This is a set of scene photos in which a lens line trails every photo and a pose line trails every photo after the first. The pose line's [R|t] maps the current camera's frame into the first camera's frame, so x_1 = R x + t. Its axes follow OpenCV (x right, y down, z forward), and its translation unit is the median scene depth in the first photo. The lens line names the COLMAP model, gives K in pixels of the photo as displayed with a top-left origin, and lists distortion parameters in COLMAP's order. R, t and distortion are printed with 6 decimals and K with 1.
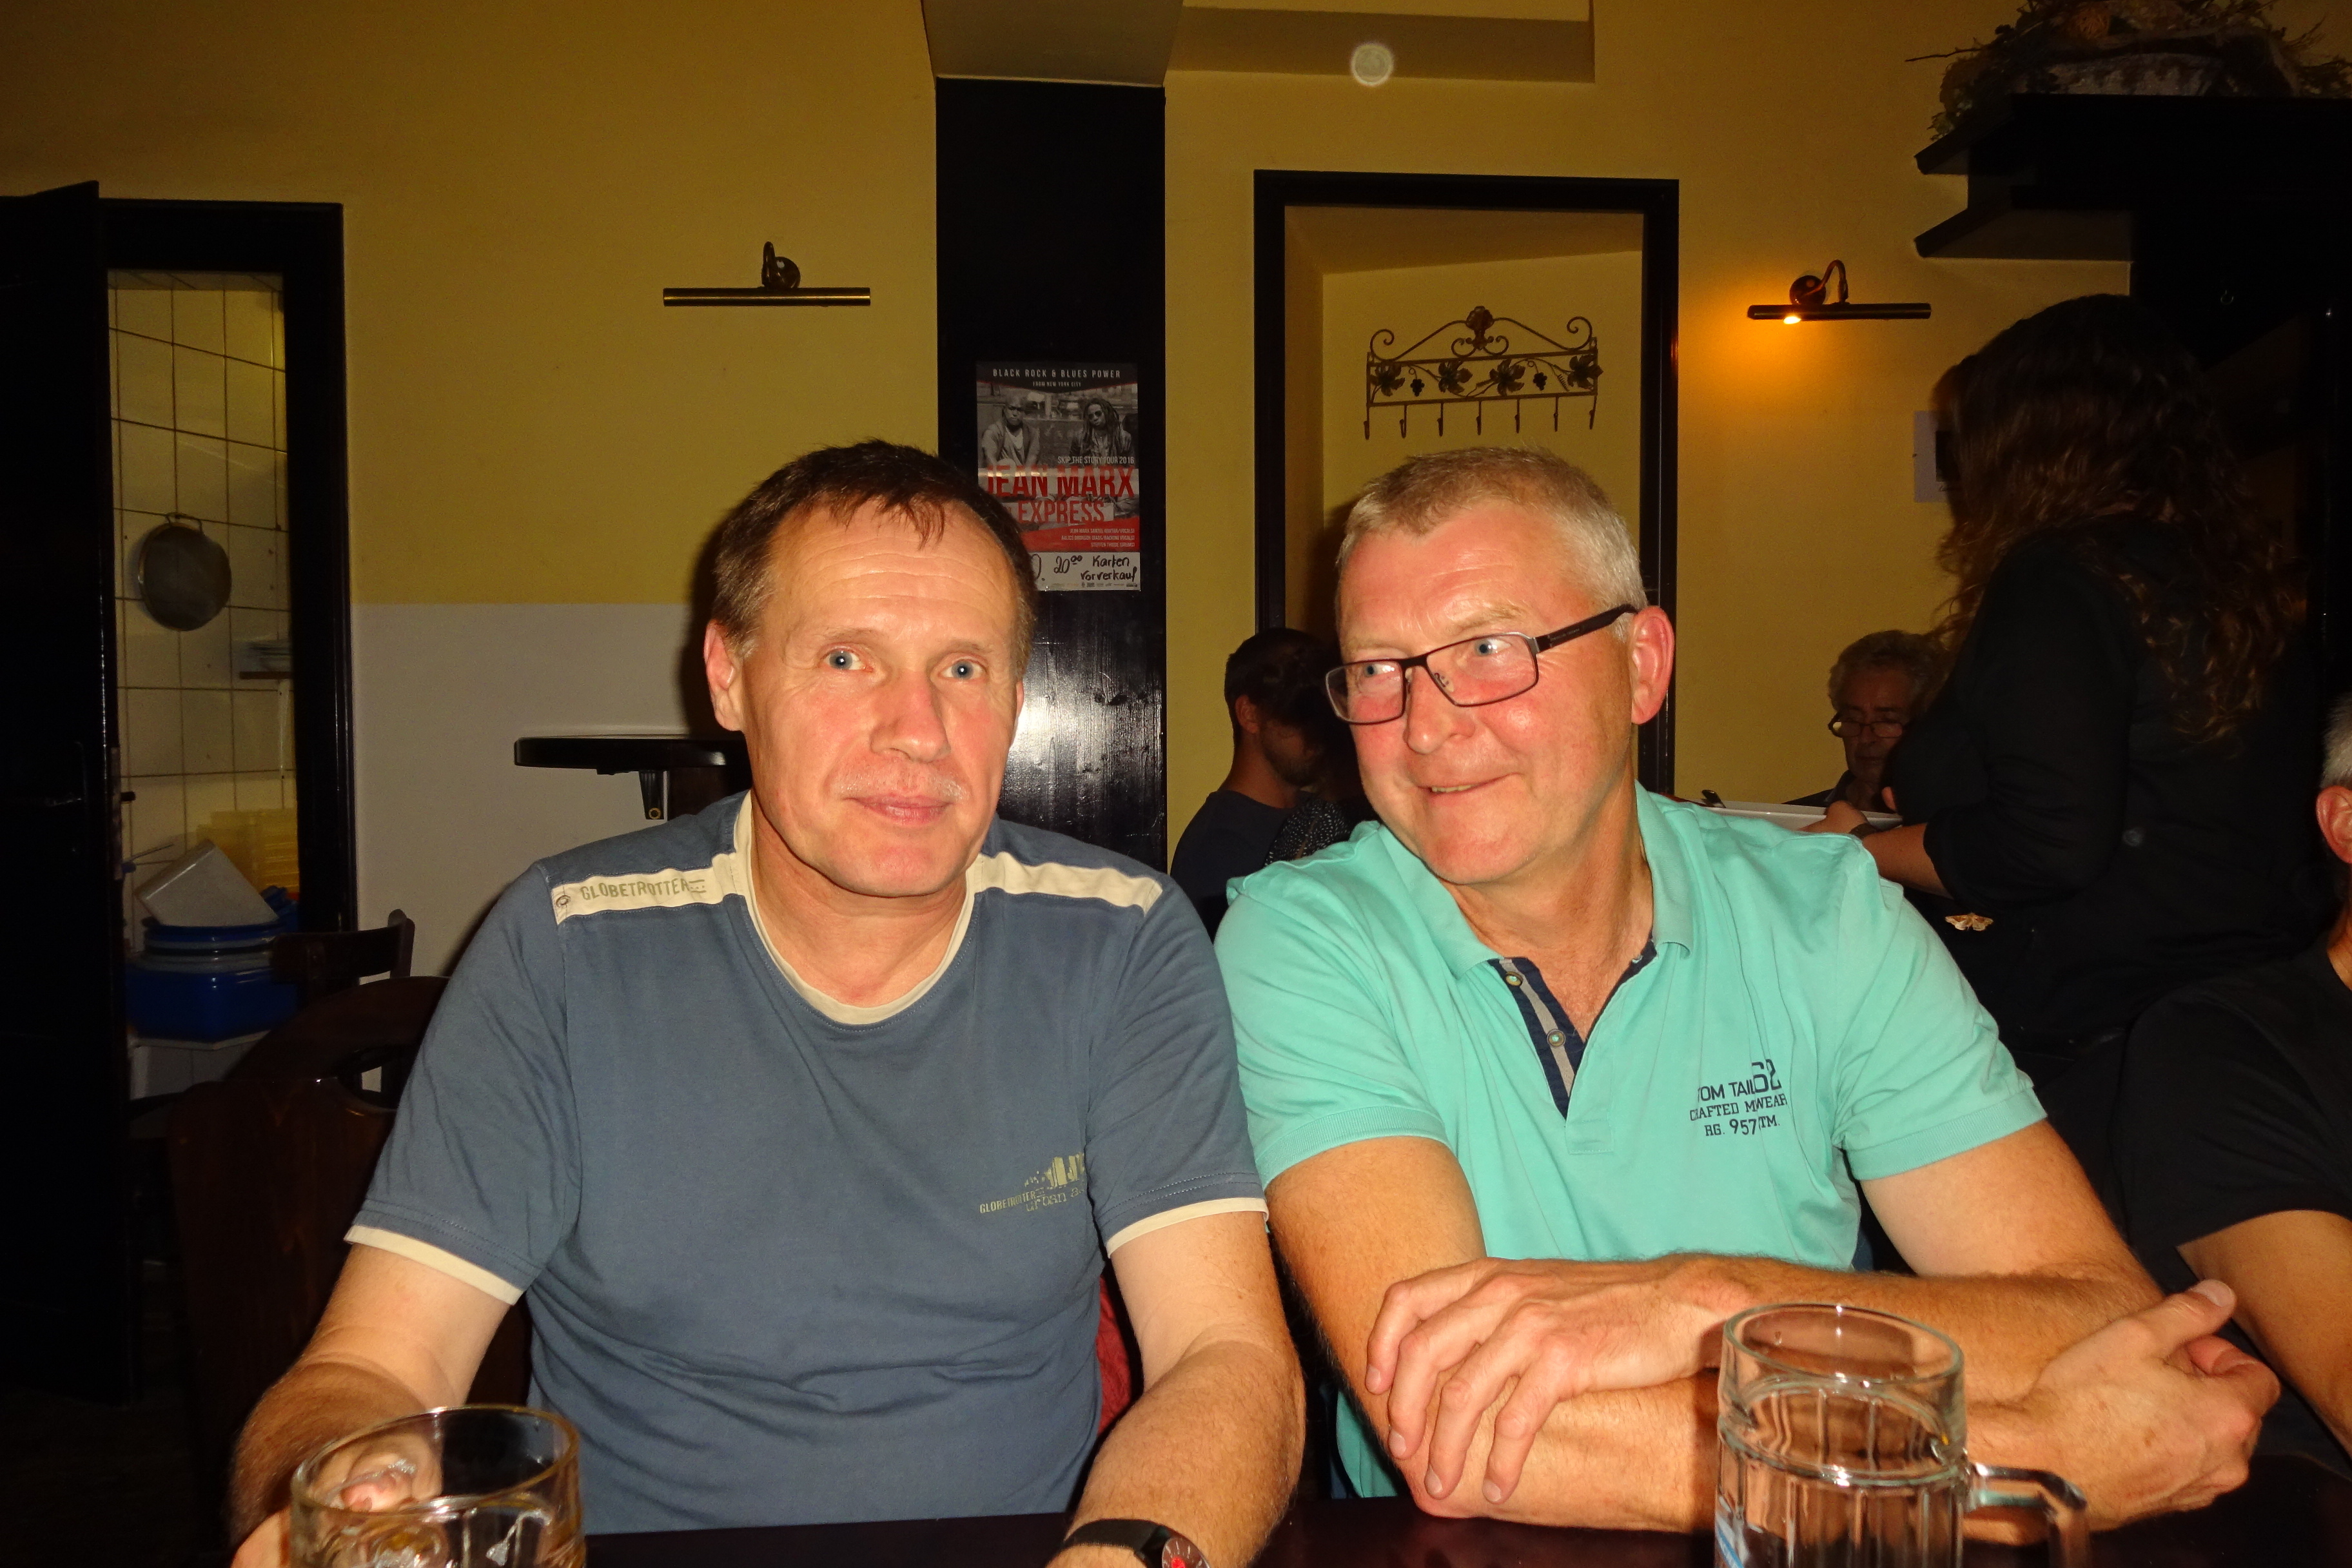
lens RADIAL K [[1755.0, 0, 1182.4], [0, 1755.0, 778.9], [0, 0, 1]] dist [0.002775, -0.006588]
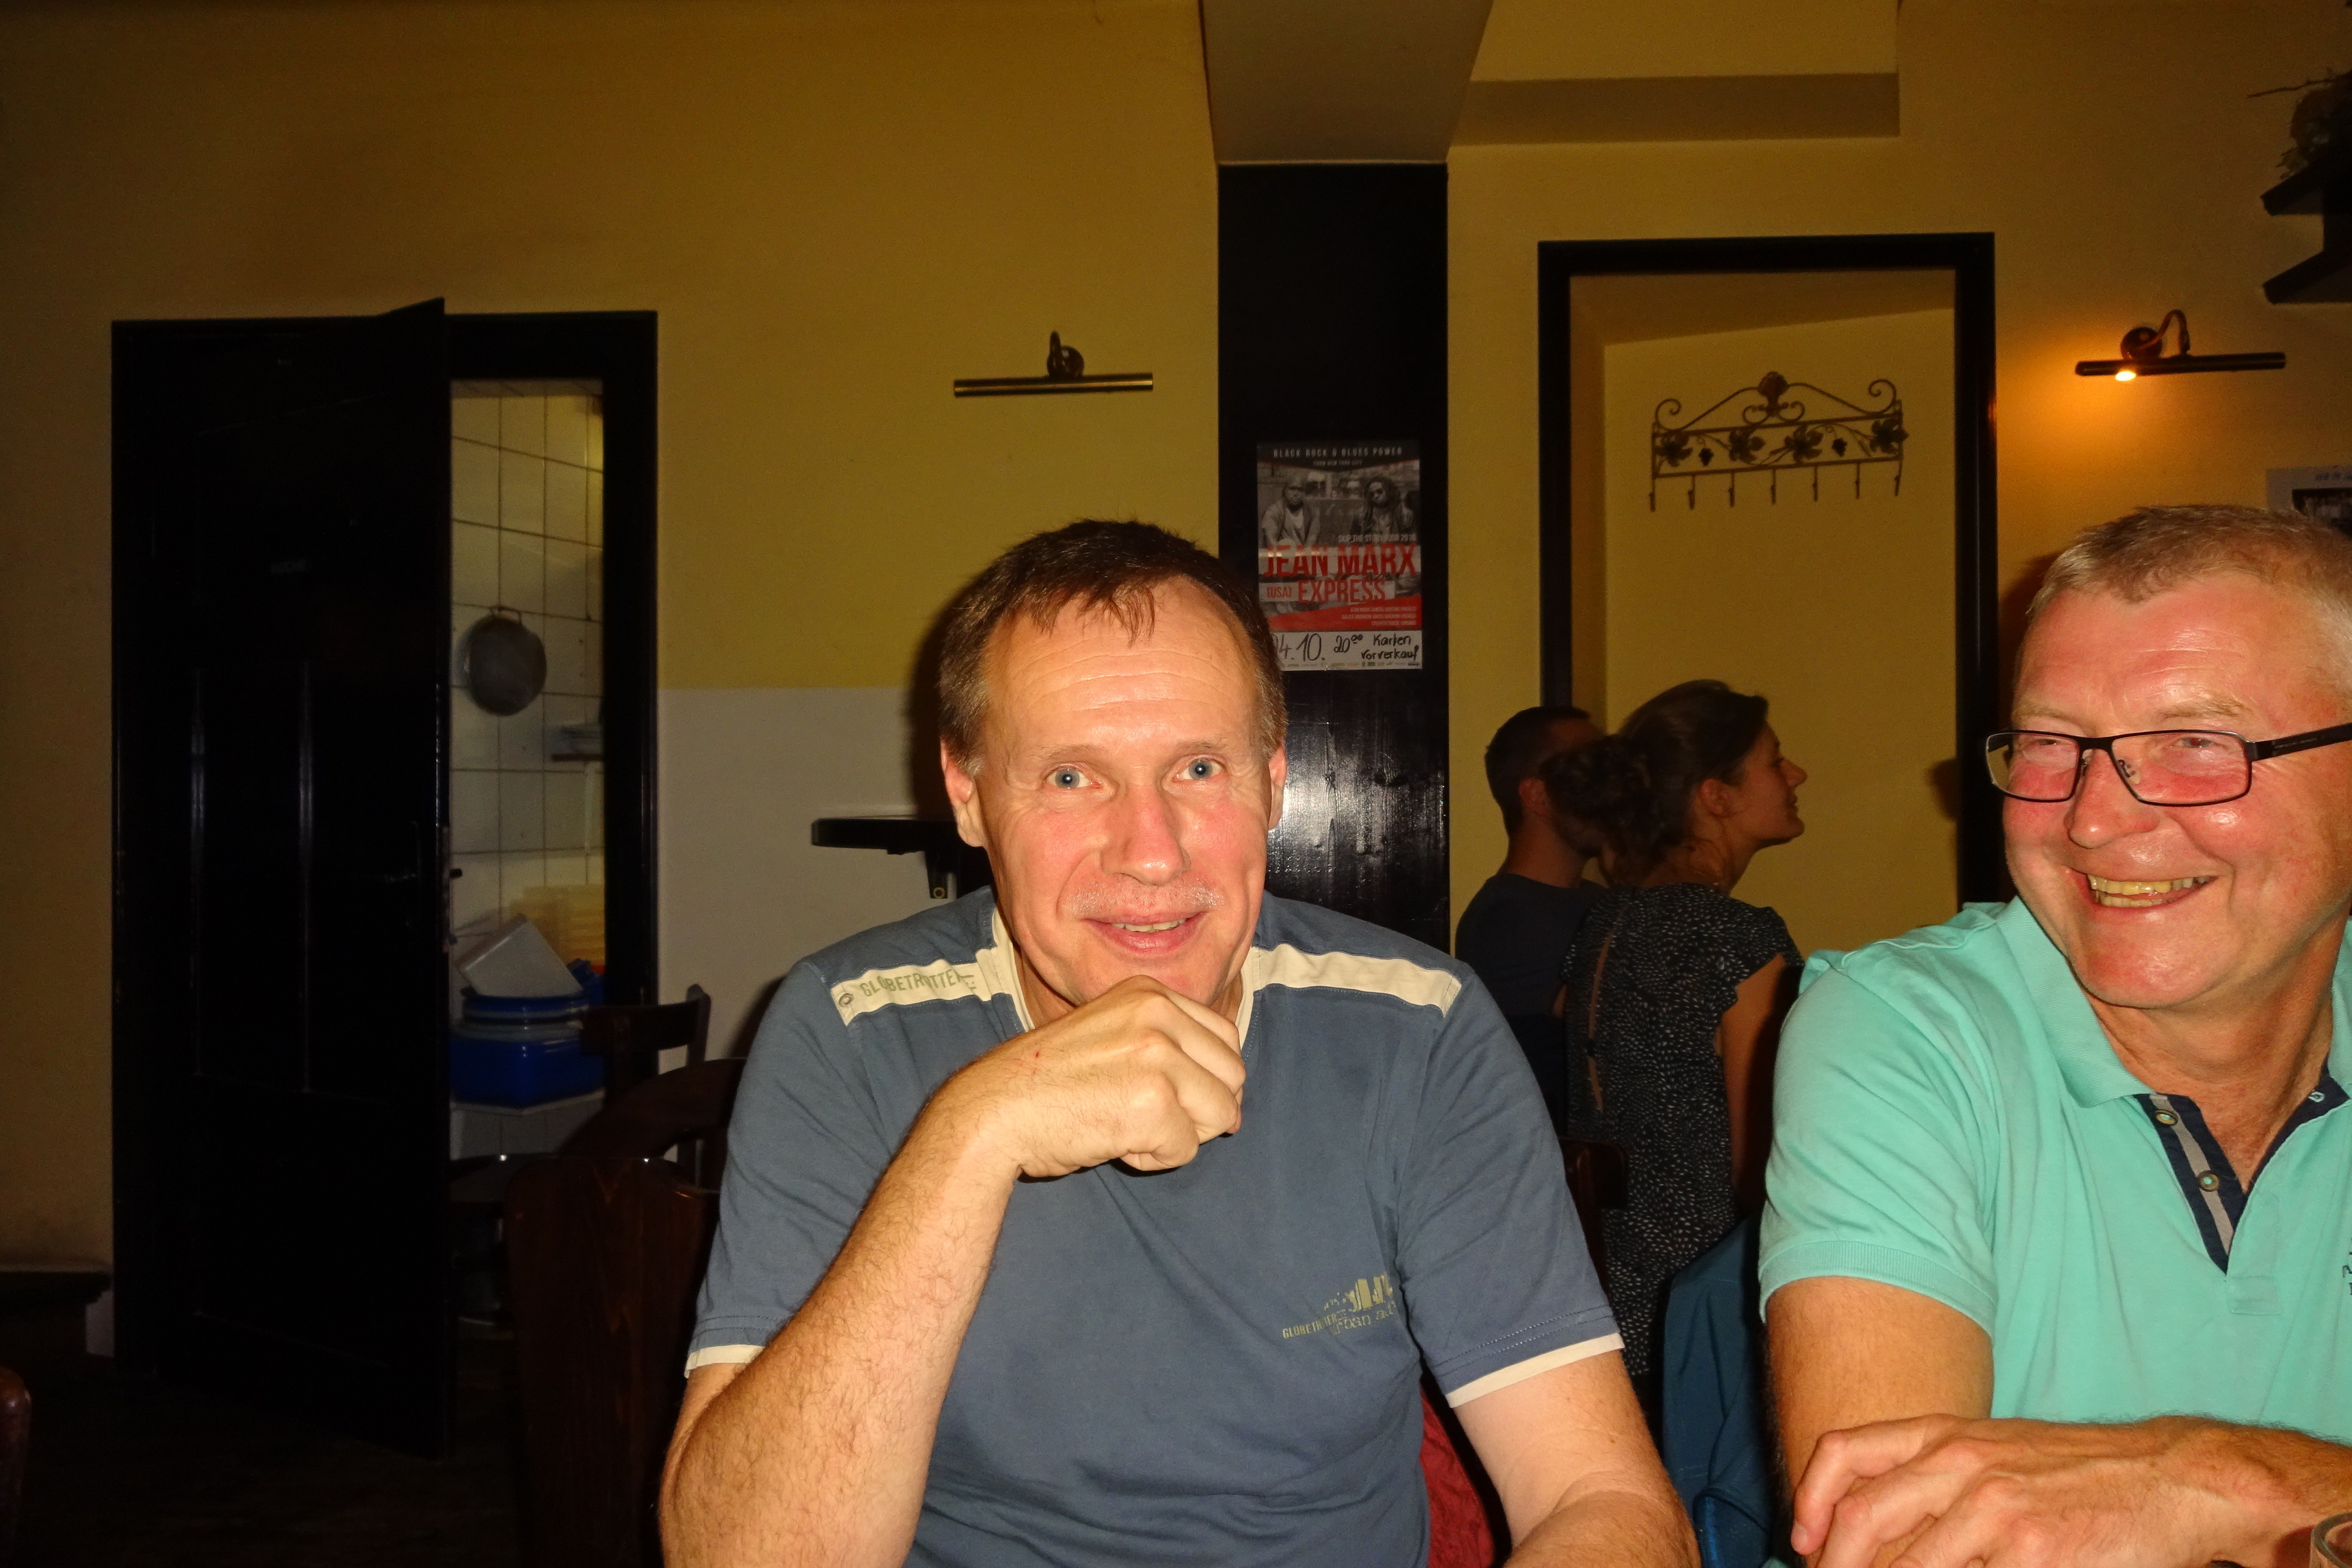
lens RADIAL K [[1755.0, 0, 1177.3], [0, 1755.0, 775.4], [0, 0, 1]] dist [0.002775, -0.006588]
pose [[0.989763, -0.000628, -0.142721, -0.081248], [-0.006139, 0.998878, -0.046968, -0.005812], [0.142590, 0.047364, 0.988648, 0.061940]]
